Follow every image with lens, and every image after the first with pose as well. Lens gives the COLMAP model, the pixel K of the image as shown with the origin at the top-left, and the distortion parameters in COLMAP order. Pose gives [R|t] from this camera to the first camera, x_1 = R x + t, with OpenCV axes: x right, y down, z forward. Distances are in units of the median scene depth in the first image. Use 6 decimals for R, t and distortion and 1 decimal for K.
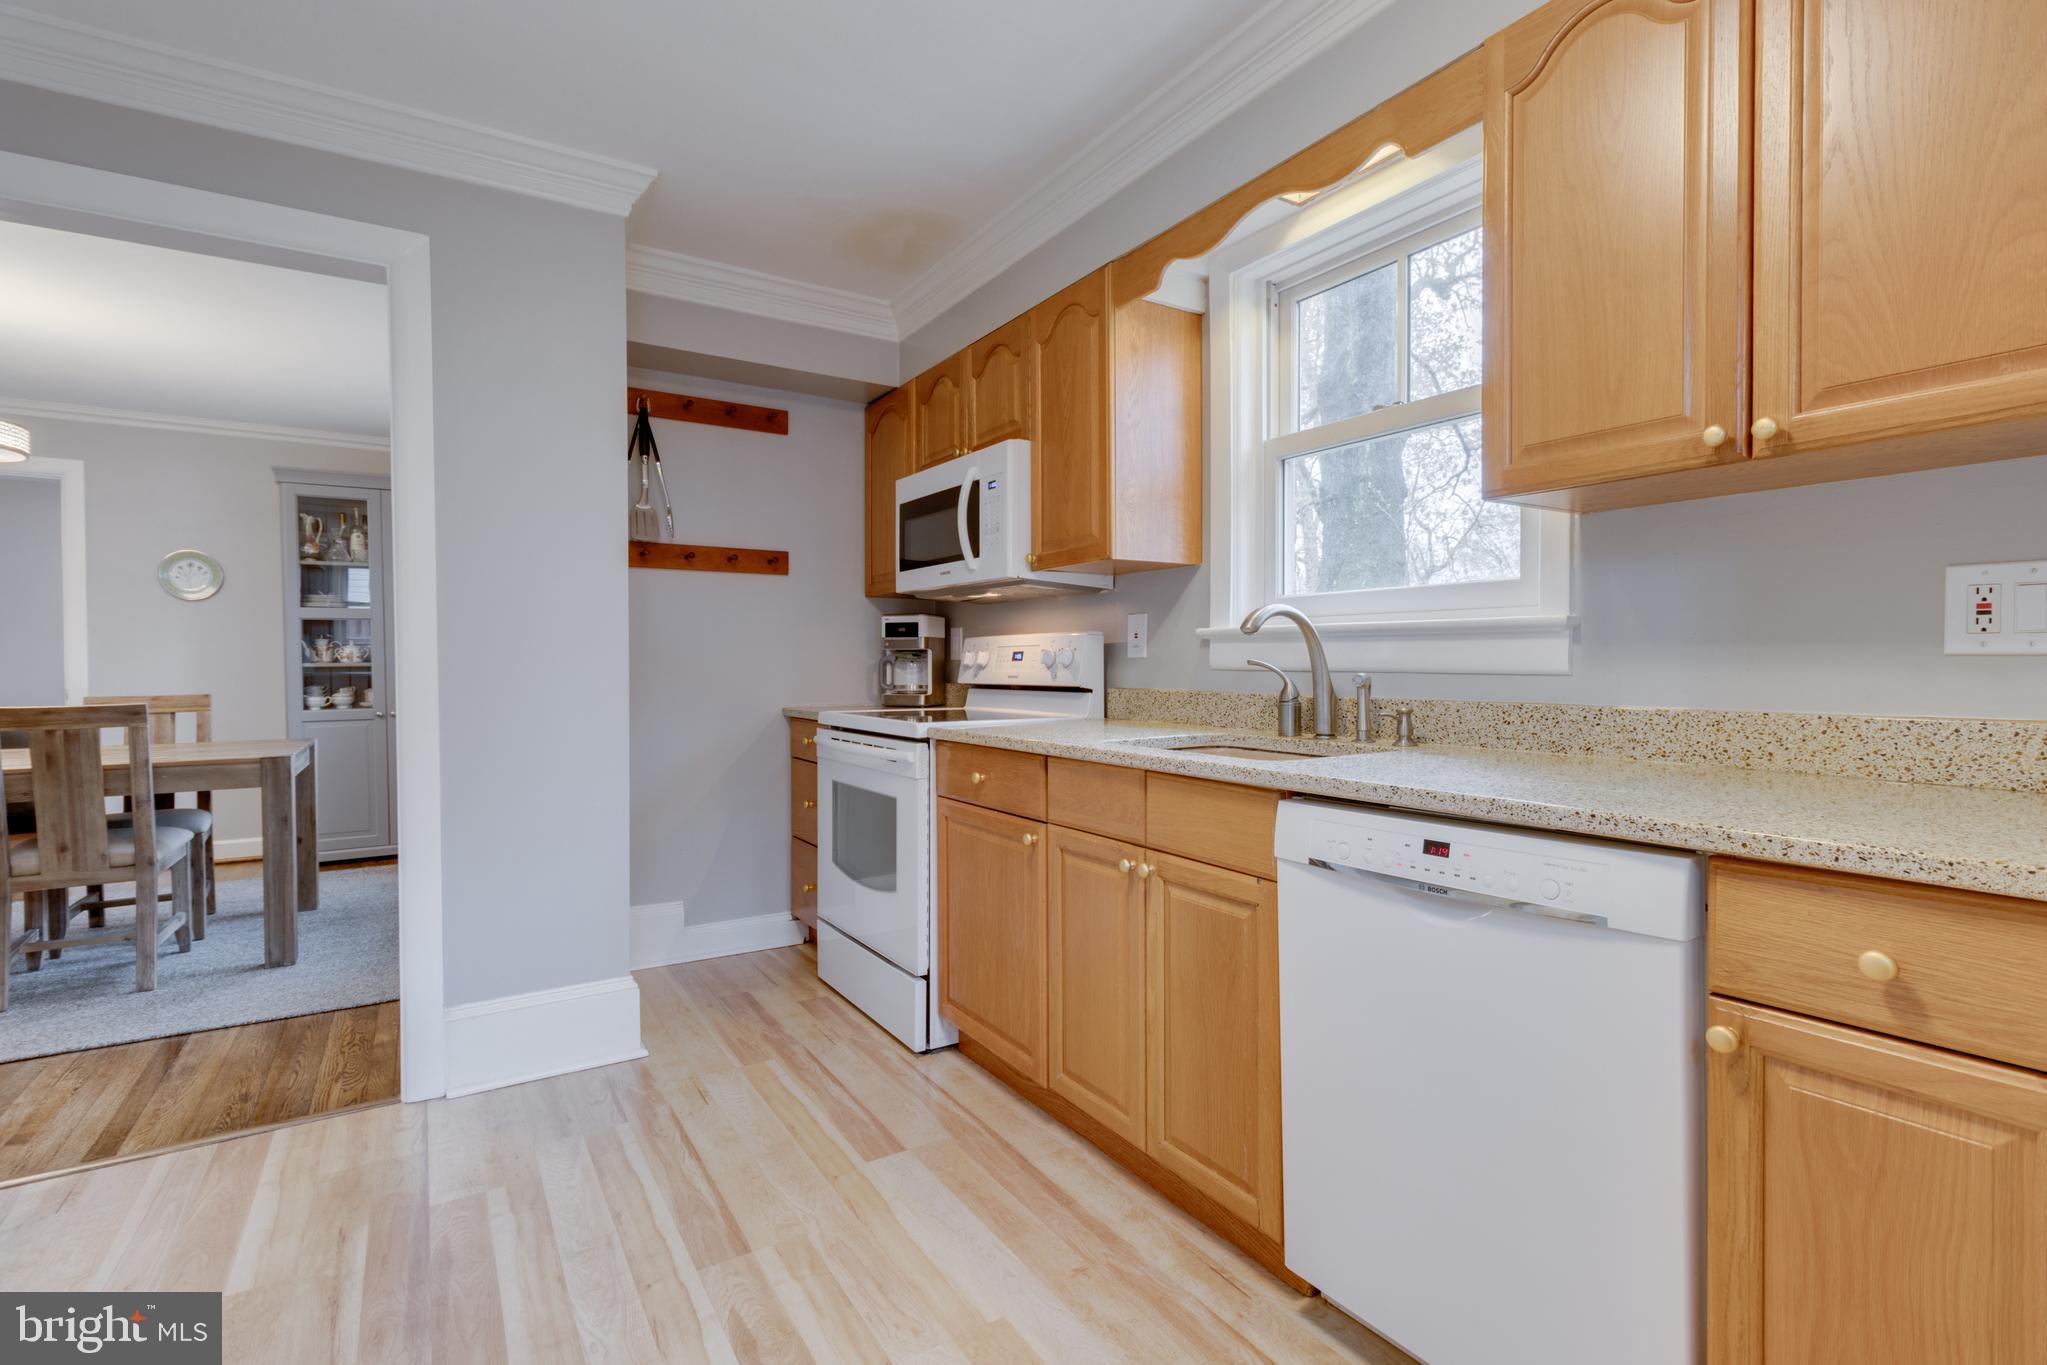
lens RADIAL K [[949.4, 0, 1015.0], [0, 949.4, 678.2], [0, 0, 1]] dist [0.004423, -0.001274]
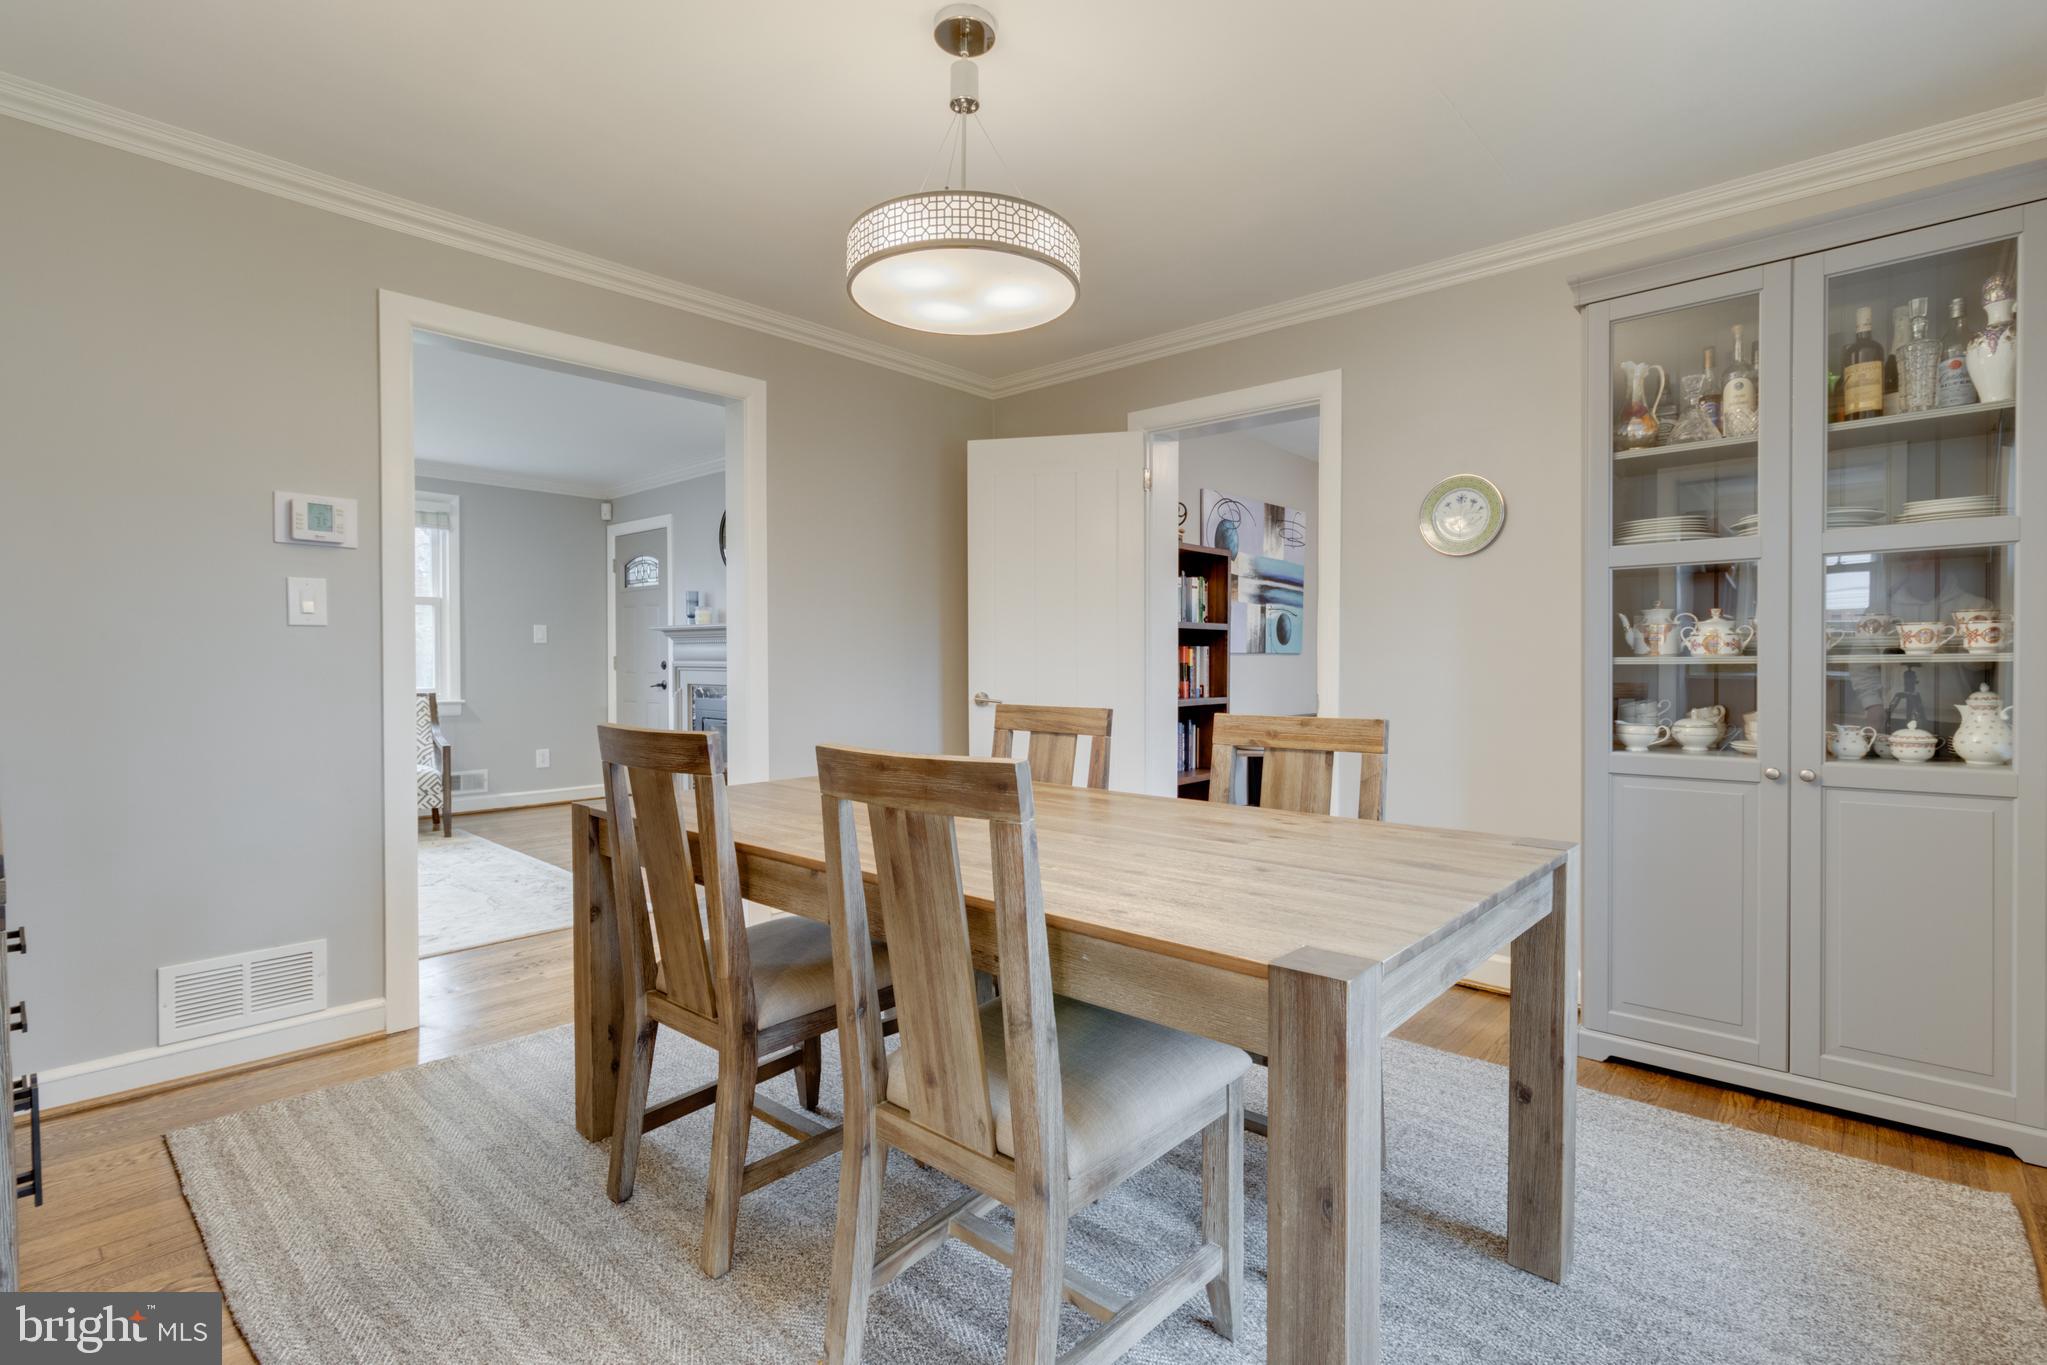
lens RADIAL K [[949.4, 0, 1029.6], [0, 949.4, 678.7], [0, 0, 1]] dist [0.004423, -0.001274]
pose [[0.277644, 0.017800, -0.960519, -0.350064], [-0.017416, 0.999757, 0.013493, -0.005949], [0.960526, 0.012982, 0.277887, 0.560683]]
